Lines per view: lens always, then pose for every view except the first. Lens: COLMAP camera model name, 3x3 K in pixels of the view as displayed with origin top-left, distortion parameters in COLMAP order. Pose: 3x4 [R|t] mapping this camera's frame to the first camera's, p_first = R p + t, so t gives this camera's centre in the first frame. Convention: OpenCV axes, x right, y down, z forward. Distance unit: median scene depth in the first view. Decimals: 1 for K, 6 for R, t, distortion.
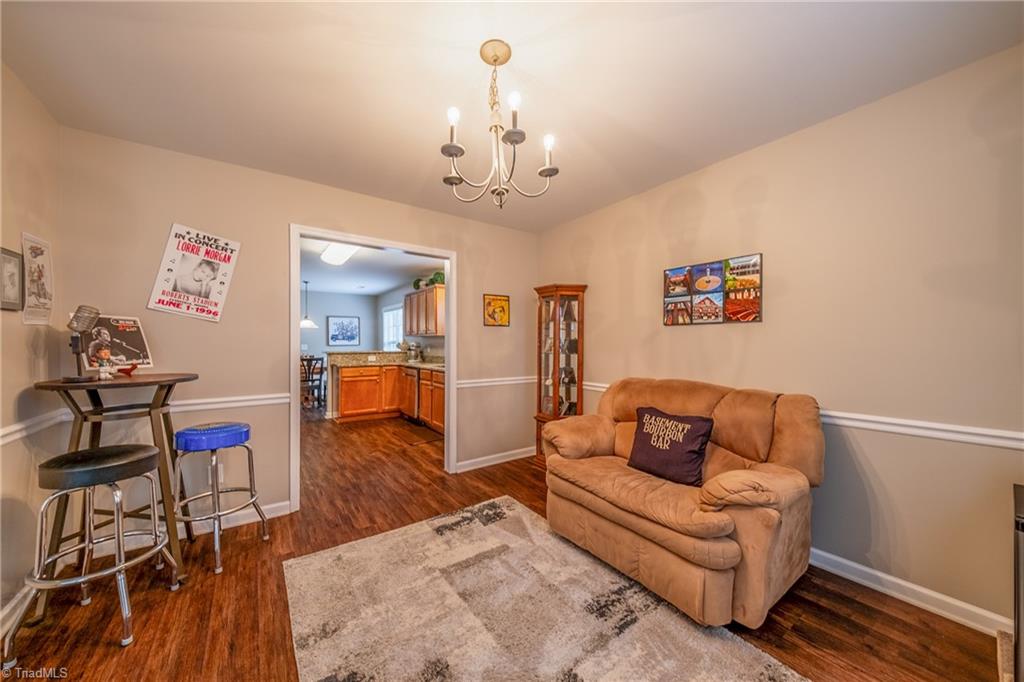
lens RADIAL K [[359.5, 0, 512.0], [0, 359.5, 341.0], [0, 0, 1]] dist [0.000862, 0.000002]
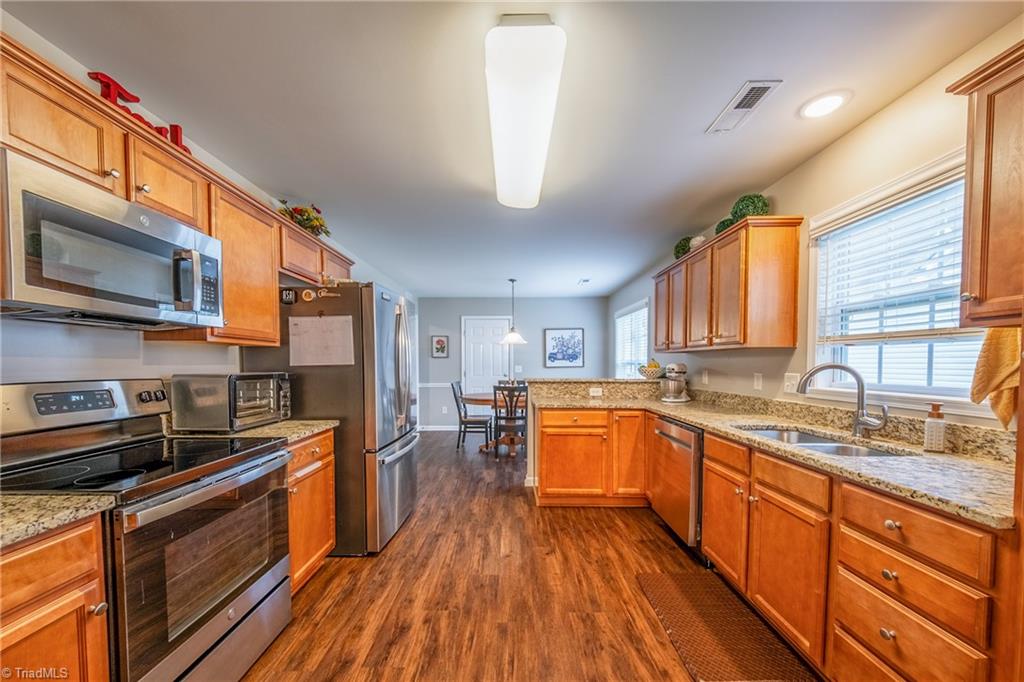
lens RADIAL K [[364.4, 0, 514.9], [0, 364.4, 376.1], [0, 0, 1]] dist [-0.016659, -0.000170]
pose [[0.819289, 0.021625, -0.572973, -0.172826], [0.002794, 0.999126, 0.041704, -0.001924], [0.573375, -0.035769, 0.818512, 0.474839]]
